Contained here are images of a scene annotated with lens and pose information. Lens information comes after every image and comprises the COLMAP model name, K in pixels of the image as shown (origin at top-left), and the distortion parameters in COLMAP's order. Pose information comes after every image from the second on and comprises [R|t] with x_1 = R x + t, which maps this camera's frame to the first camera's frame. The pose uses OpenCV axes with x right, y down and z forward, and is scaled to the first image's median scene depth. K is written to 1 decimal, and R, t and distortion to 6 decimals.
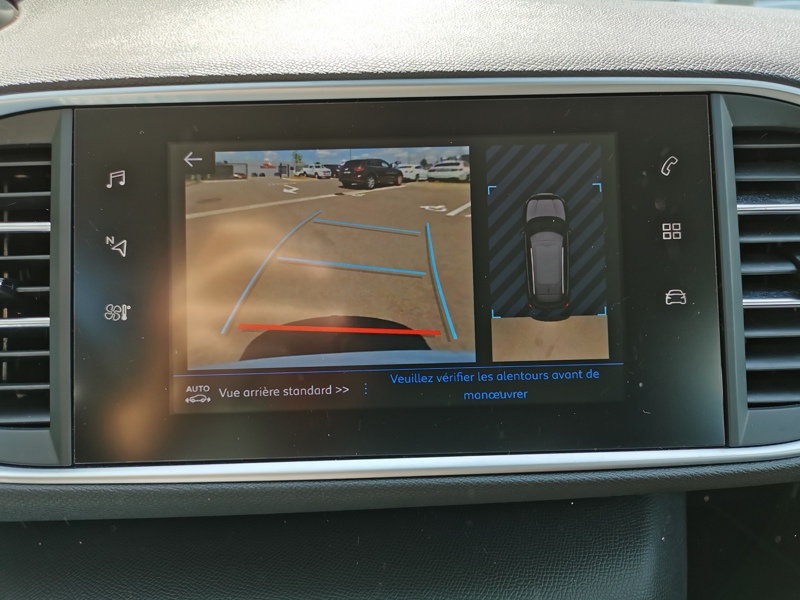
lens RADIAL K [[616.8, 0, 394.8], [0, 616.8, 339.9], [0, 0, 1]] dist [0.035070, -0.043159]
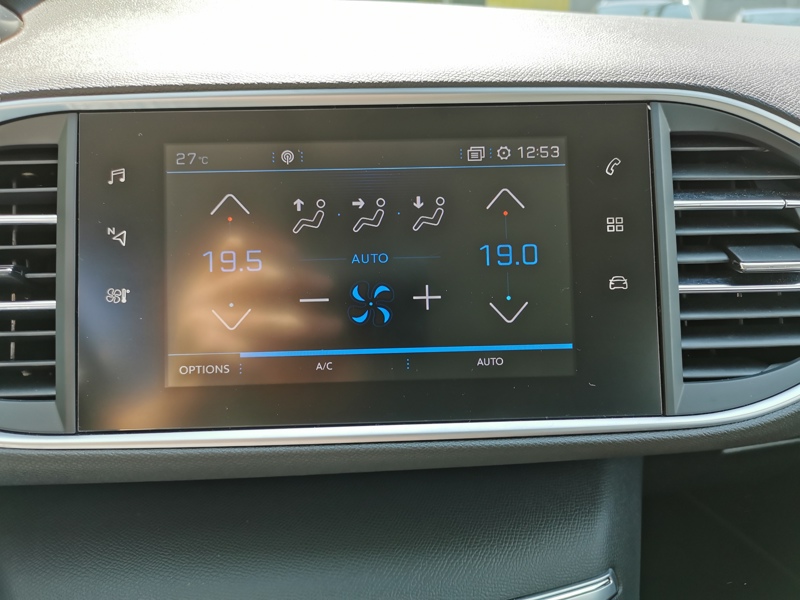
lens RADIAL K [[616.8, 0, 396.2], [0, 616.8, 334.5], [0, 0, 1]] dist [0.035070, -0.043159]
pose [[0.999865, -0.001101, 0.016411, 0.031499], [0.001353, 0.999881, -0.015356, 0.040672], [-0.016392, 0.015376, 0.999747, -0.111404]]
